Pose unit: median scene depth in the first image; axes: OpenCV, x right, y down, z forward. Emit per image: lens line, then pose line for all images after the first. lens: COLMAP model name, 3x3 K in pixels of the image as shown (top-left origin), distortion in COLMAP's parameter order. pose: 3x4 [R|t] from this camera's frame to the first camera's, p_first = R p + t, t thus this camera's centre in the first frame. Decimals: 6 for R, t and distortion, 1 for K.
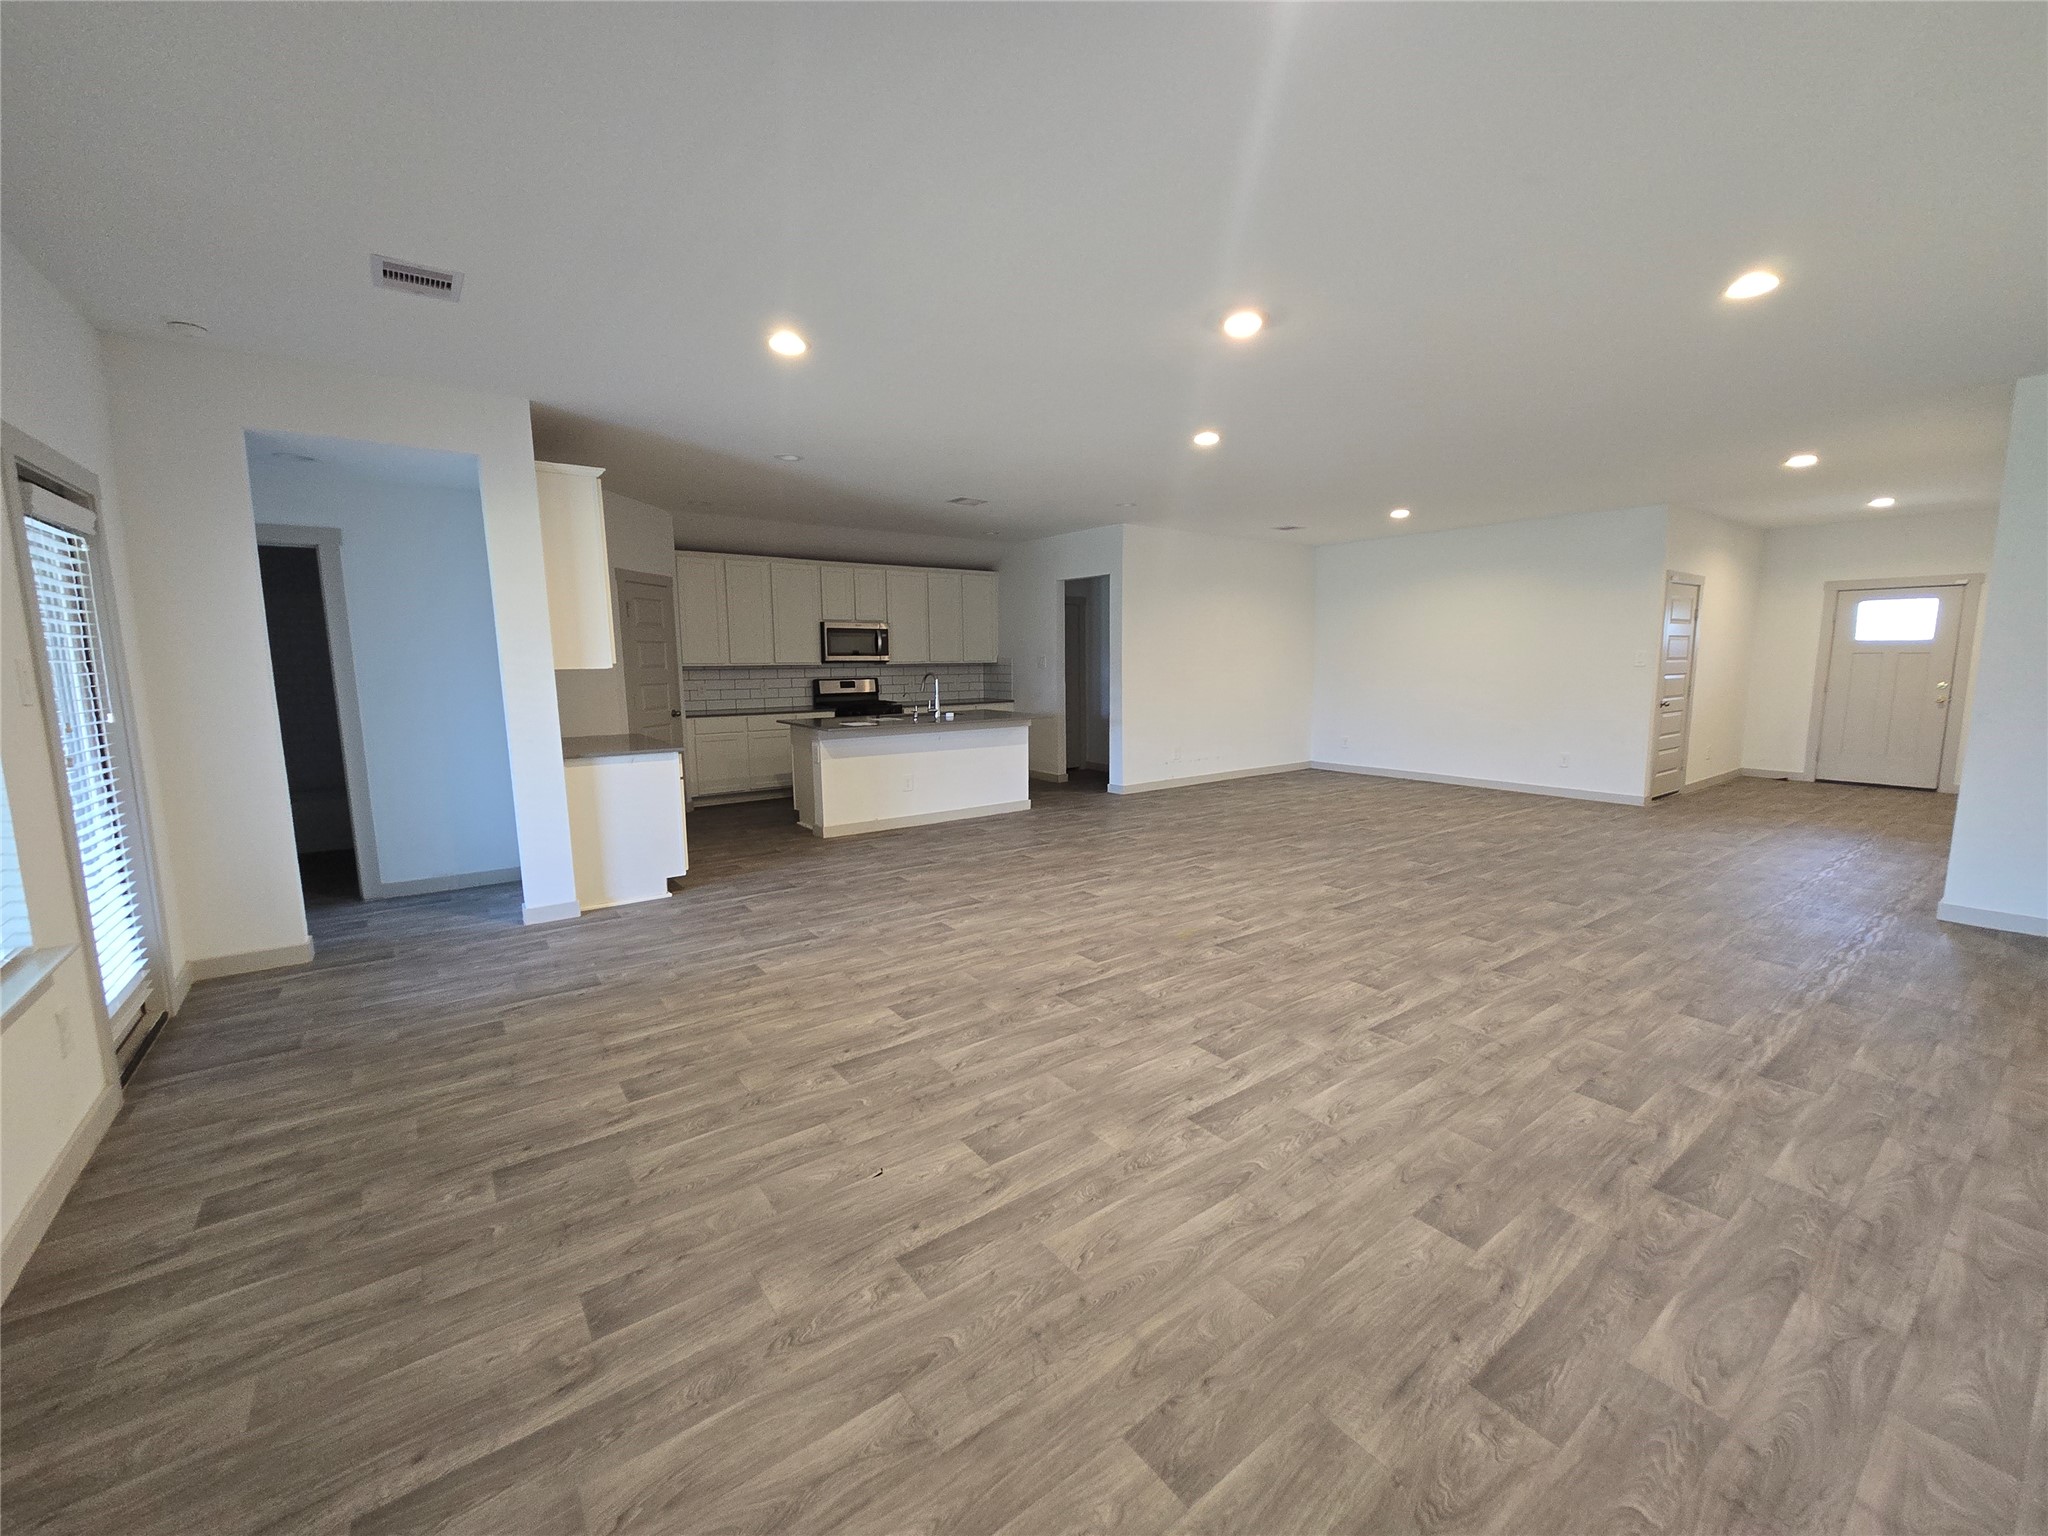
lens RADIAL K [[838.9, 0, 1041.2], [0, 838.9, 773.8], [0, 0, 1]] dist [-0.001317, 0.002972]
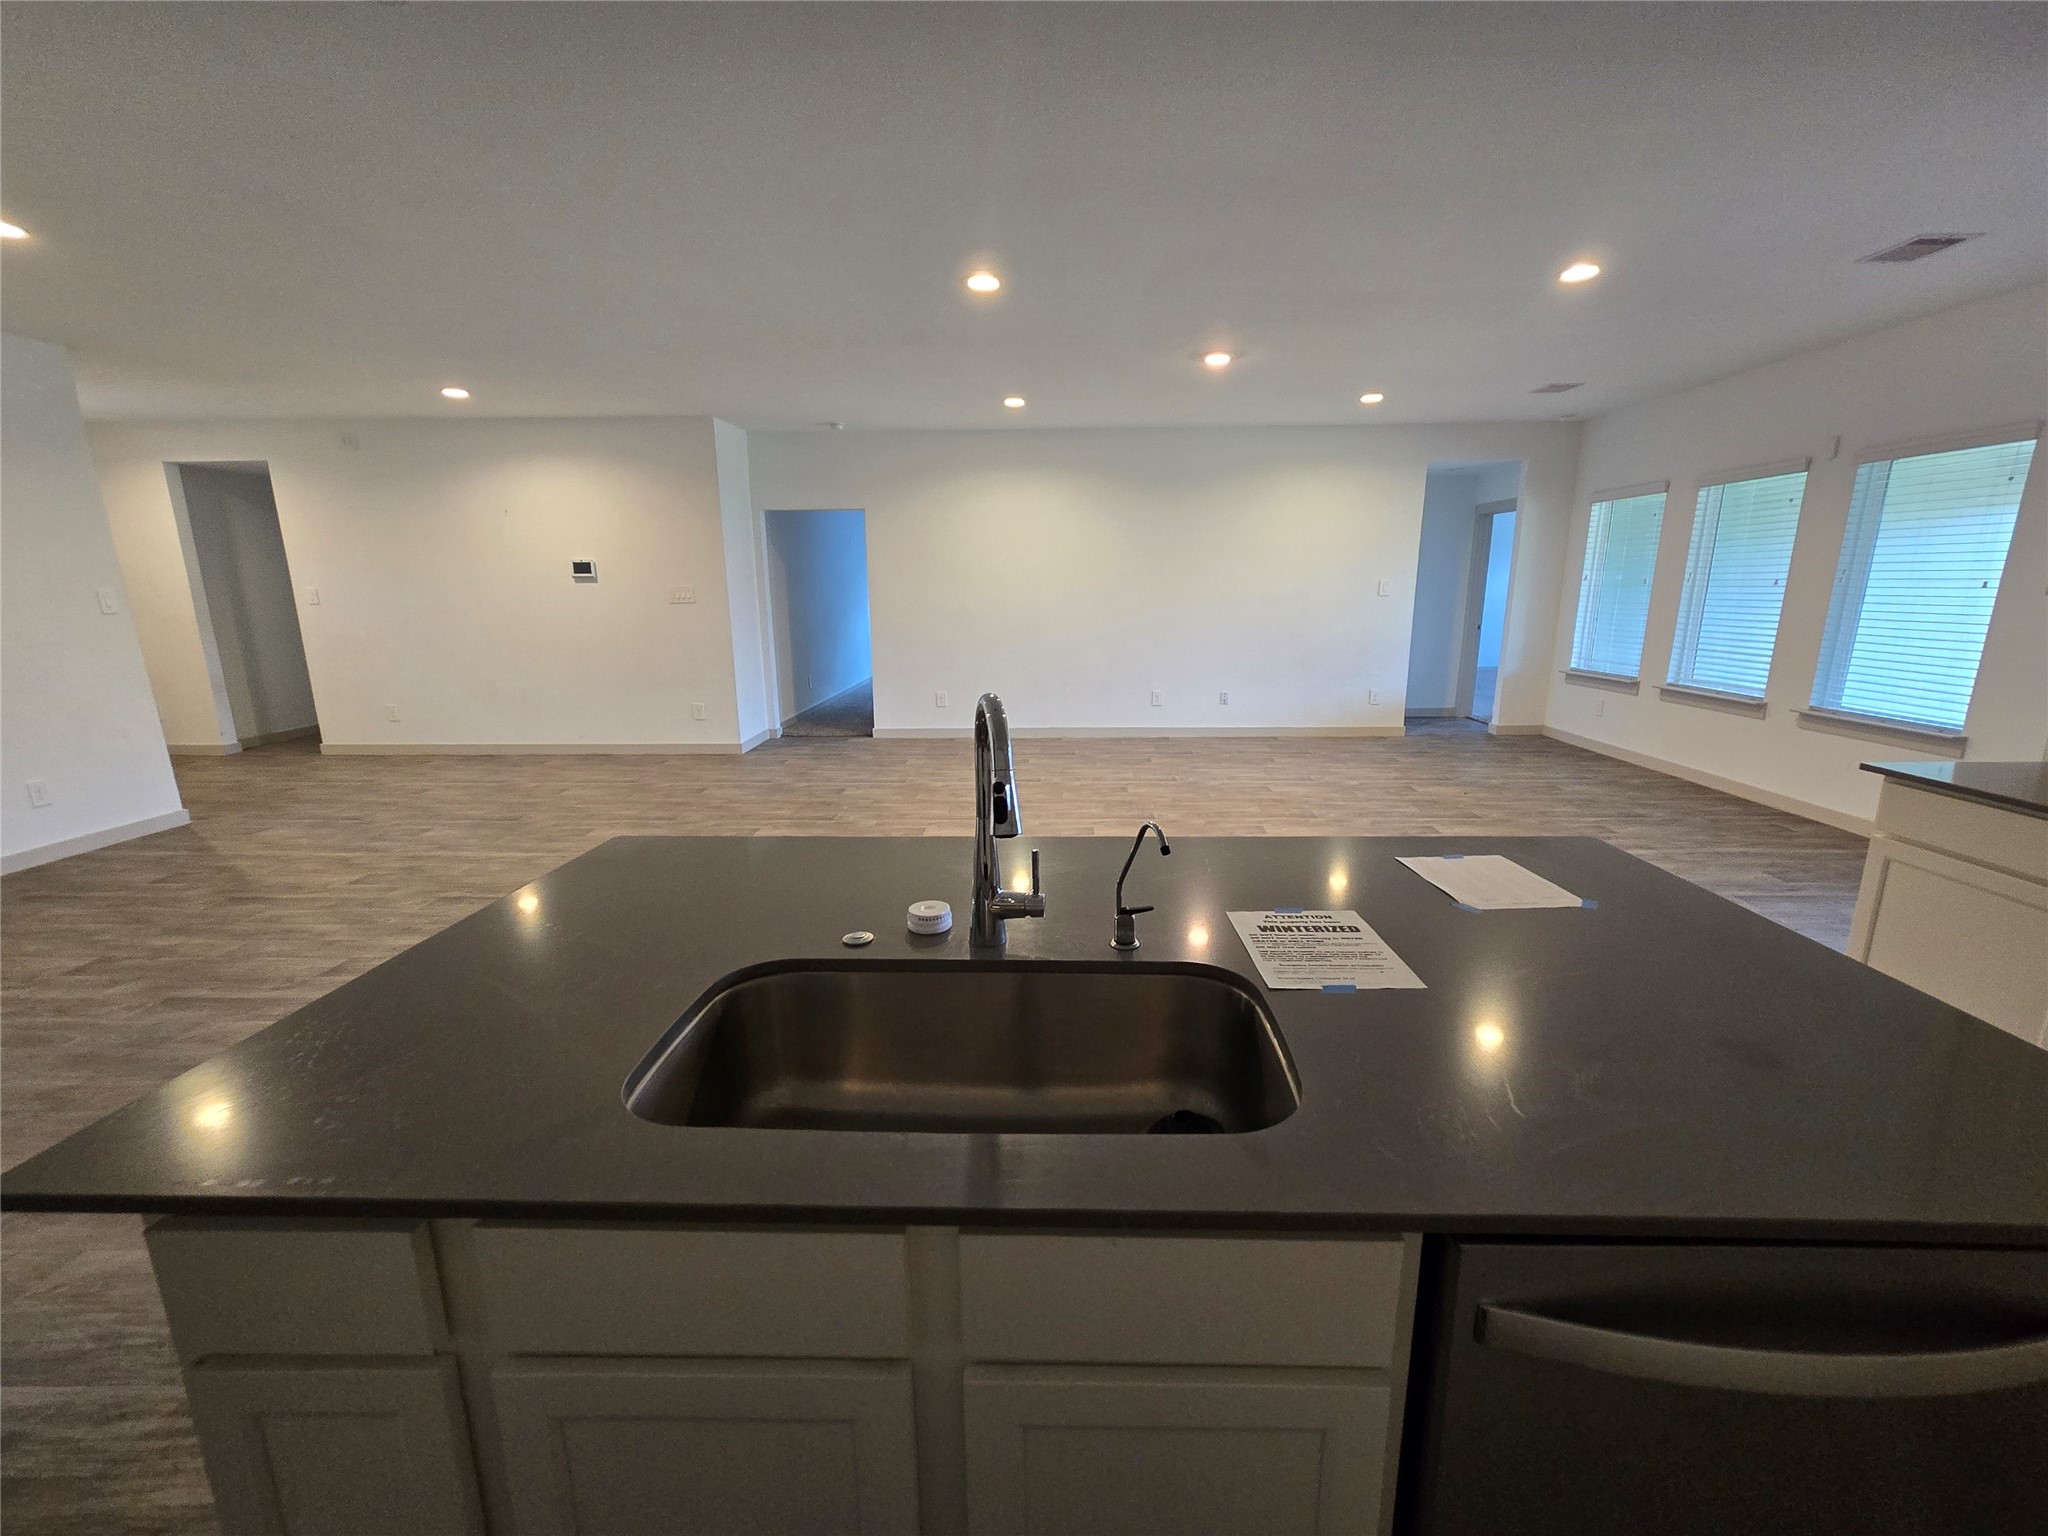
lens RADIAL K [[844.4, 0, 1035.8], [0, 844.4, 778.0], [0, 0, 1]] dist [-0.001759, 0.000410]
pose [[-0.777894, -0.129780, 0.614848, -0.583578], [0.099972, 0.940421, 0.324983, -0.385755], [-0.620392, 0.314270, -0.718574, 2.754490]]
